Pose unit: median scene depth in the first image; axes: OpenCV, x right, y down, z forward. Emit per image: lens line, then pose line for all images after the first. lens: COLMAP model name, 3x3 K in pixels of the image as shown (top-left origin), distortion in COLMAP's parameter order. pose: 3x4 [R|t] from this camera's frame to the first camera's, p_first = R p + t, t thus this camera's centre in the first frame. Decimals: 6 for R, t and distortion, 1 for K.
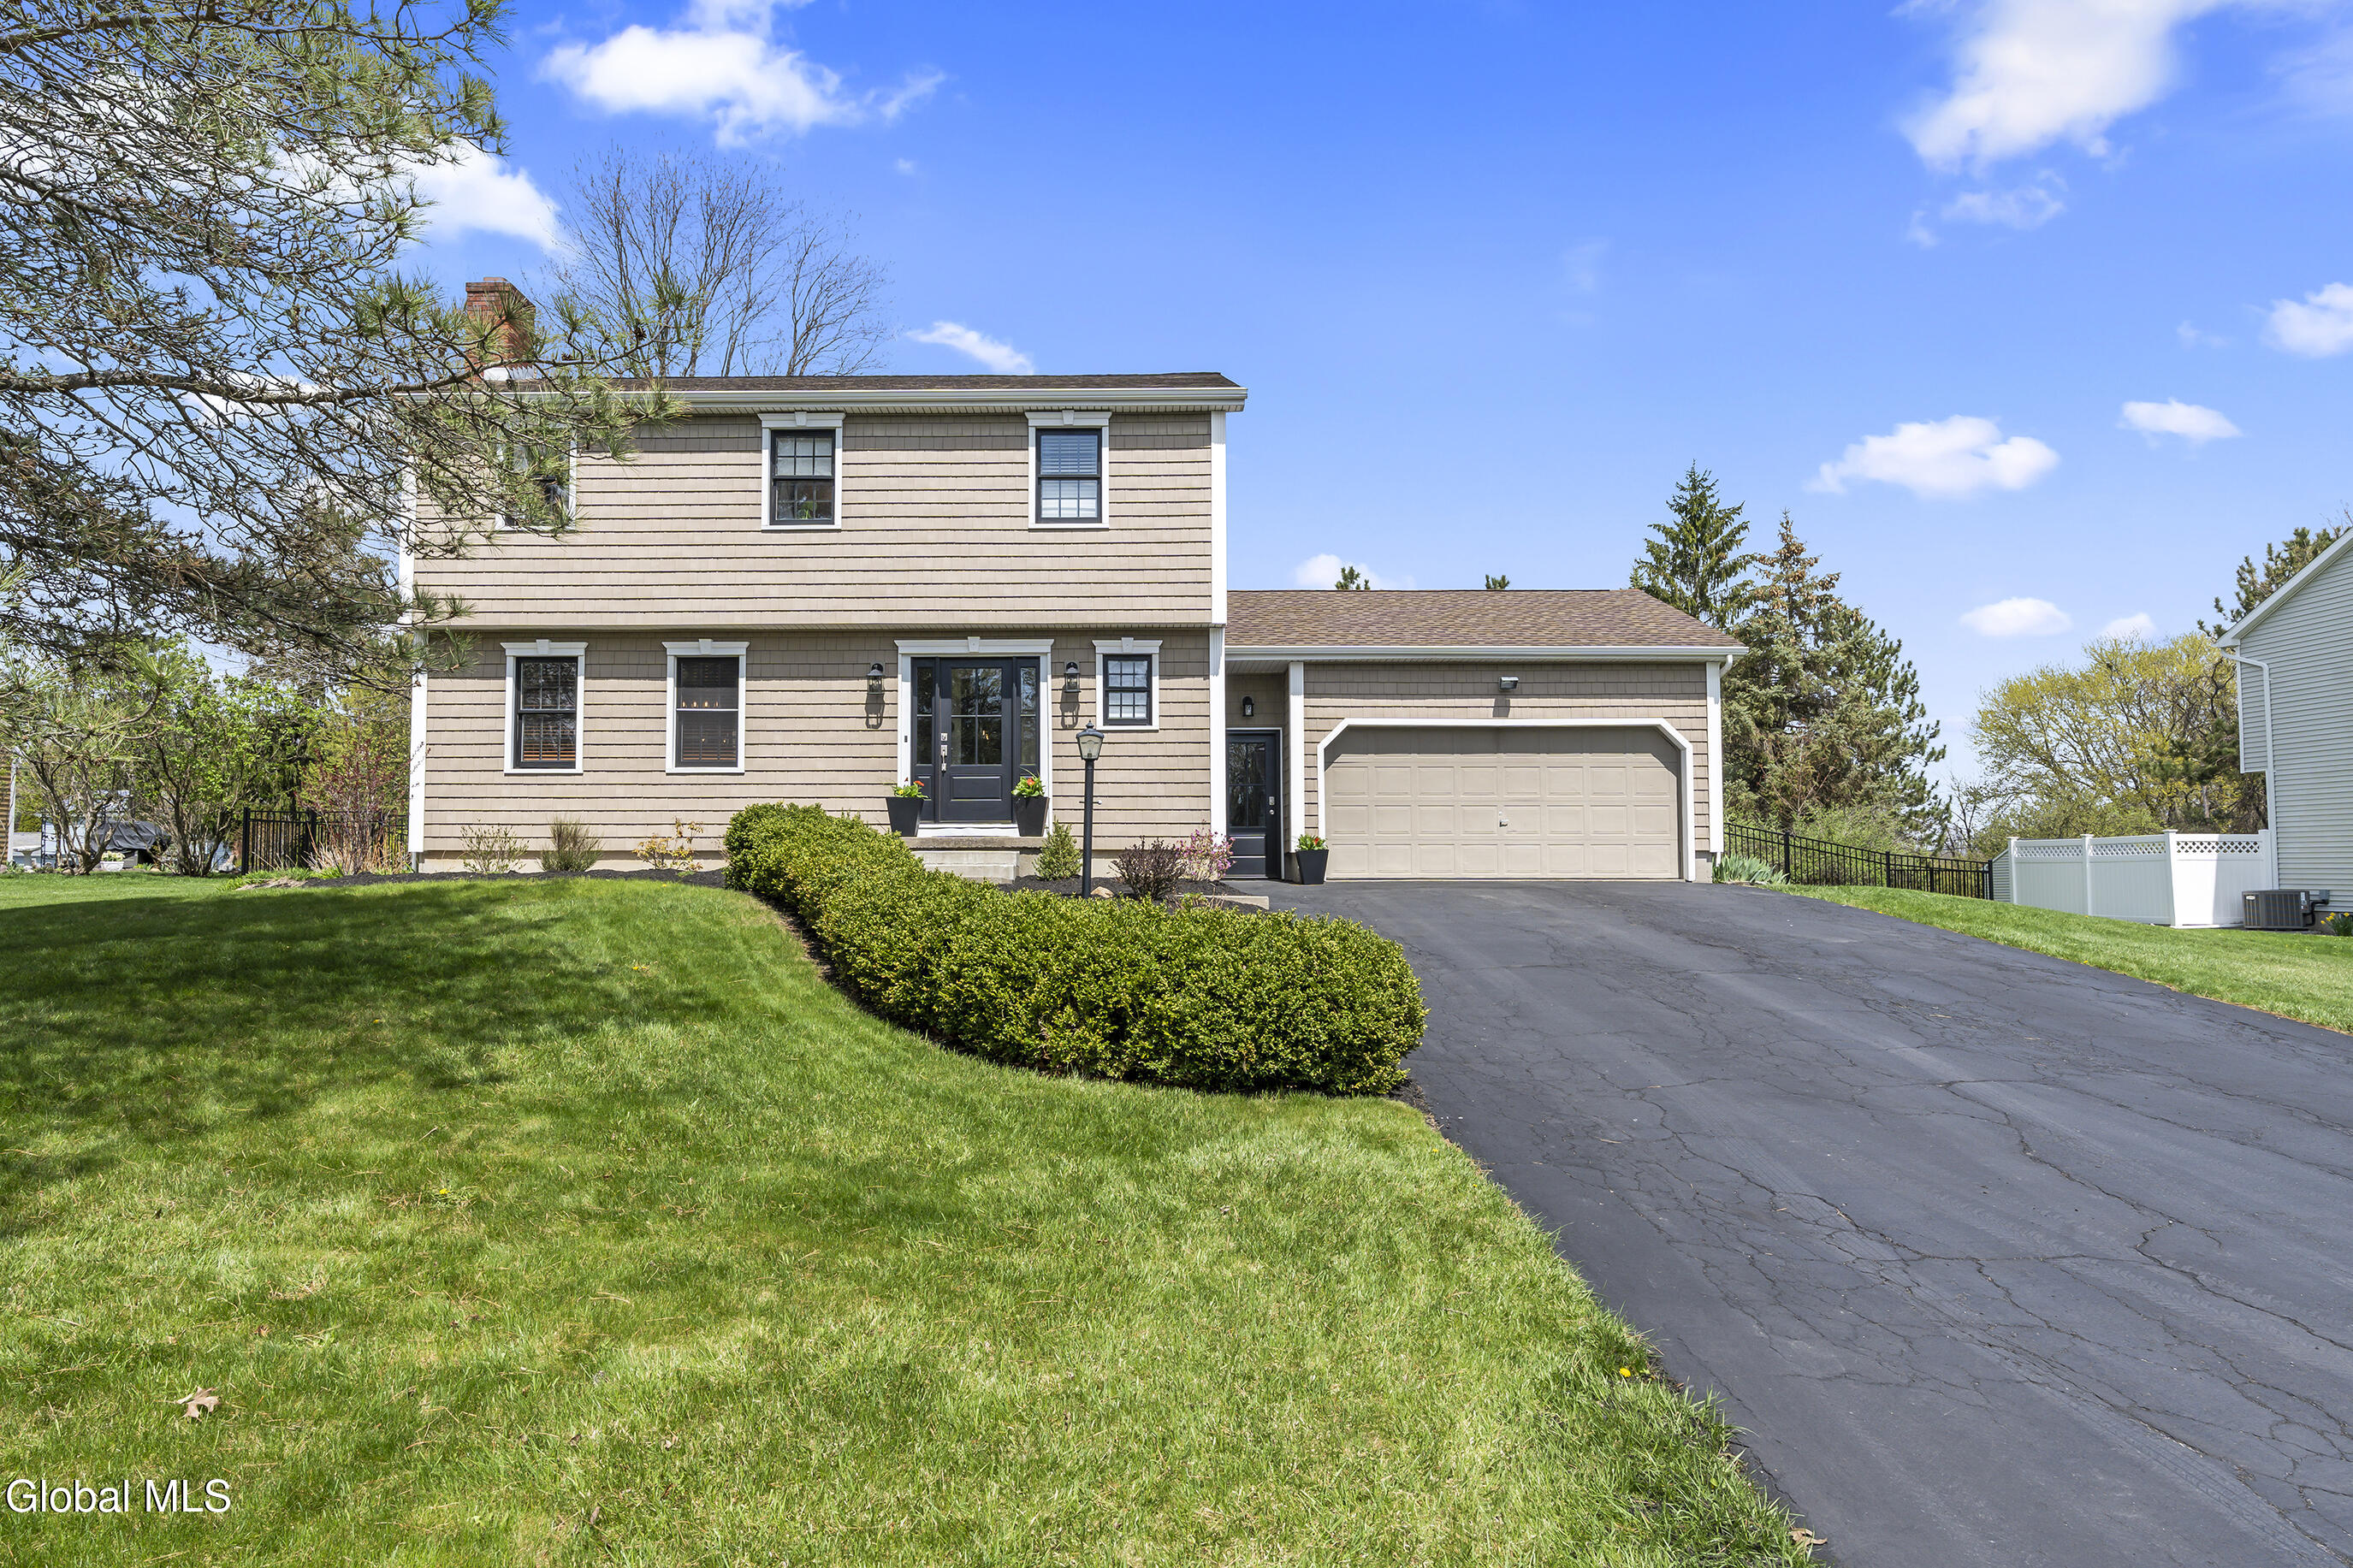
lens RADIAL K [[1316.8, 0, 1176.5], [0, 1316.8, 784.0], [0, 0, 1]] dist [0.003316, 0.000001]
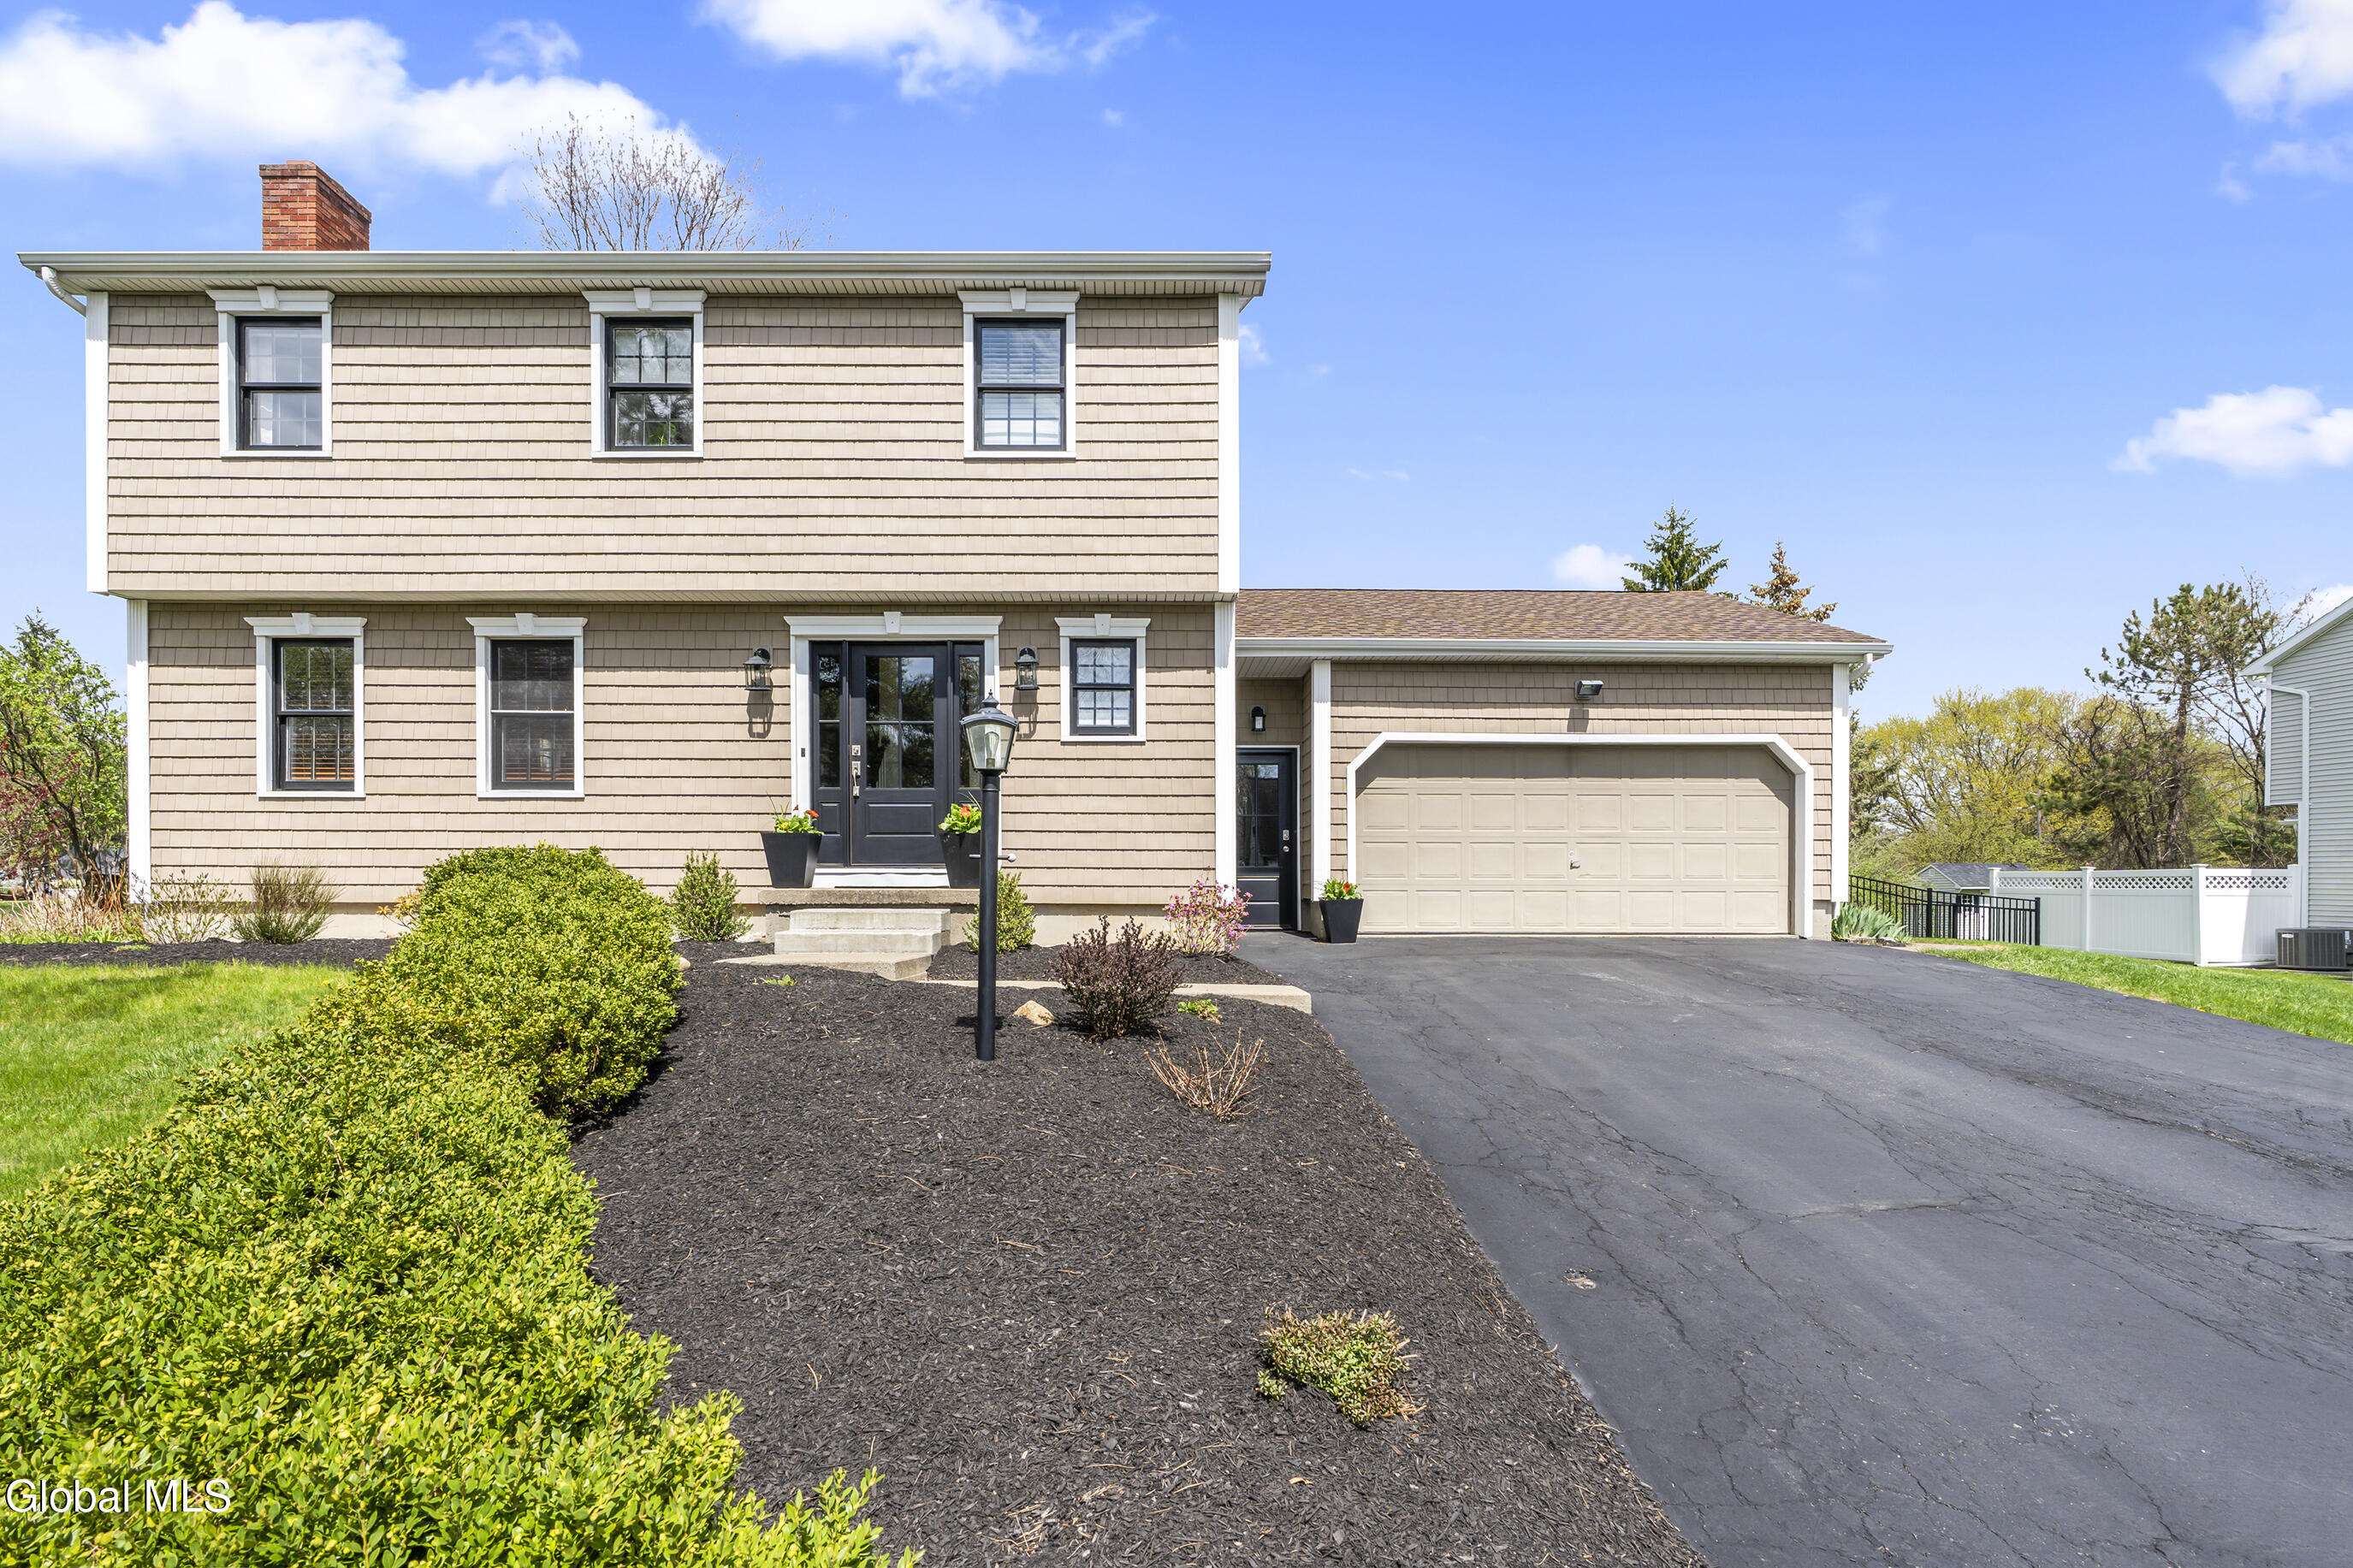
lens RADIAL K [[1062.4, 0, 1189.4], [0, 1062.4, 888.5], [0, 0, 1]] dist [-0.003824, -0.001077]
pose [[0.999879, 0.002937, 0.015261, 0.002352], [-0.004054, 0.997273, 0.073687, -0.002803], [-0.015003, -0.073740, 0.997165, 0.396173]]
